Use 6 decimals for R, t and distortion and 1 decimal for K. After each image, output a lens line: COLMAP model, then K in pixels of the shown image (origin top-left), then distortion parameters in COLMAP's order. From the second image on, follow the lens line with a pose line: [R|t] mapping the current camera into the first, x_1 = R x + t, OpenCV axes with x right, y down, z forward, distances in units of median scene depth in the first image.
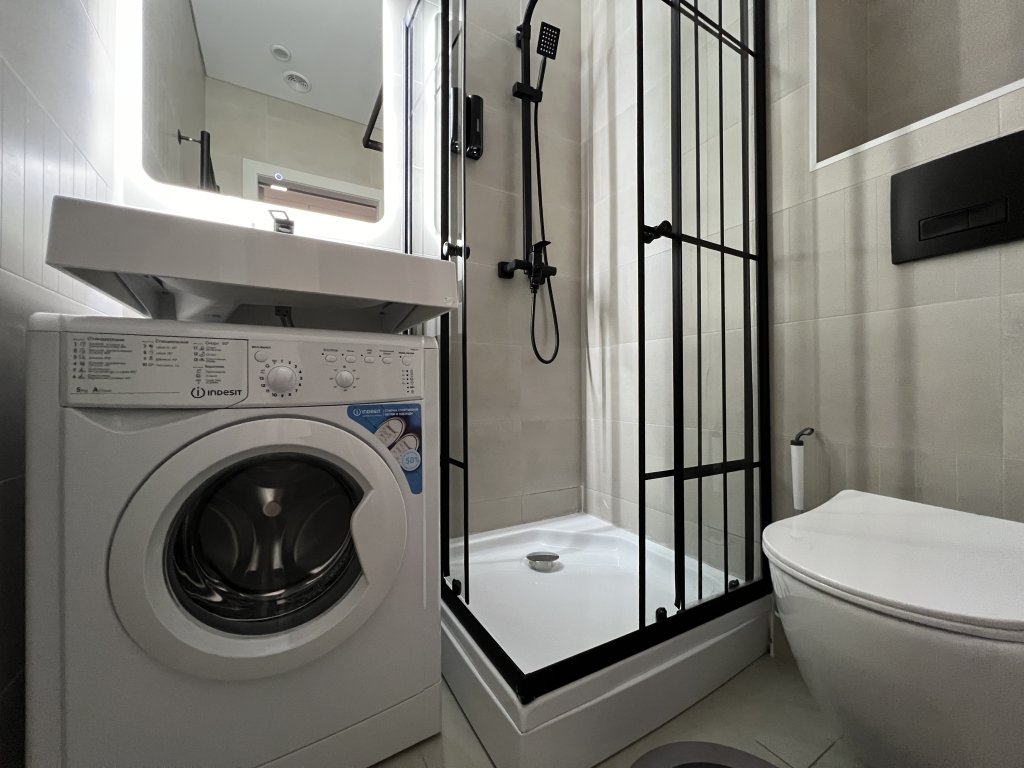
lens RADIAL K [[408.6, 0, 510.7], [0, 408.6, 385.3], [0, 0, 1]] dist [-0.001119, 0.001044]
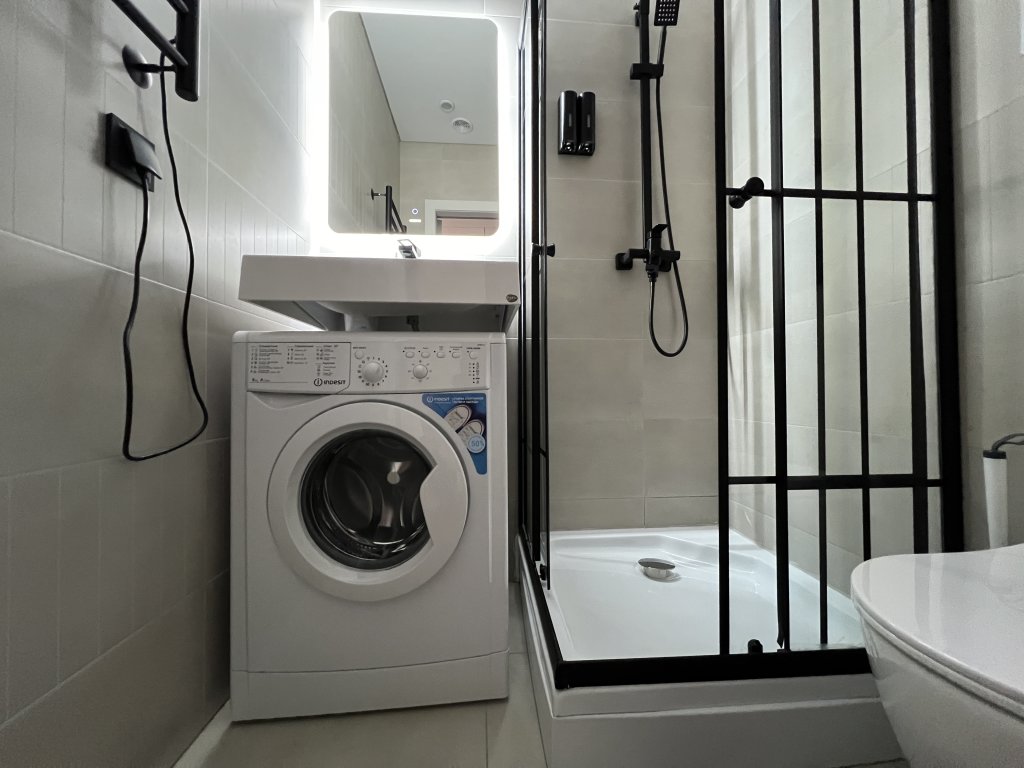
lens RADIAL K [[408.6, 0, 513.3], [0, 408.6, 385.1], [0, 0, 1]] dist [-0.001119, 0.001044]
pose [[0.901018, -0.006794, -0.433728, 0.258225], [0.004379, 0.999969, -0.006566, 0.024122], [0.433759, 0.004017, 0.901020, 0.025954]]
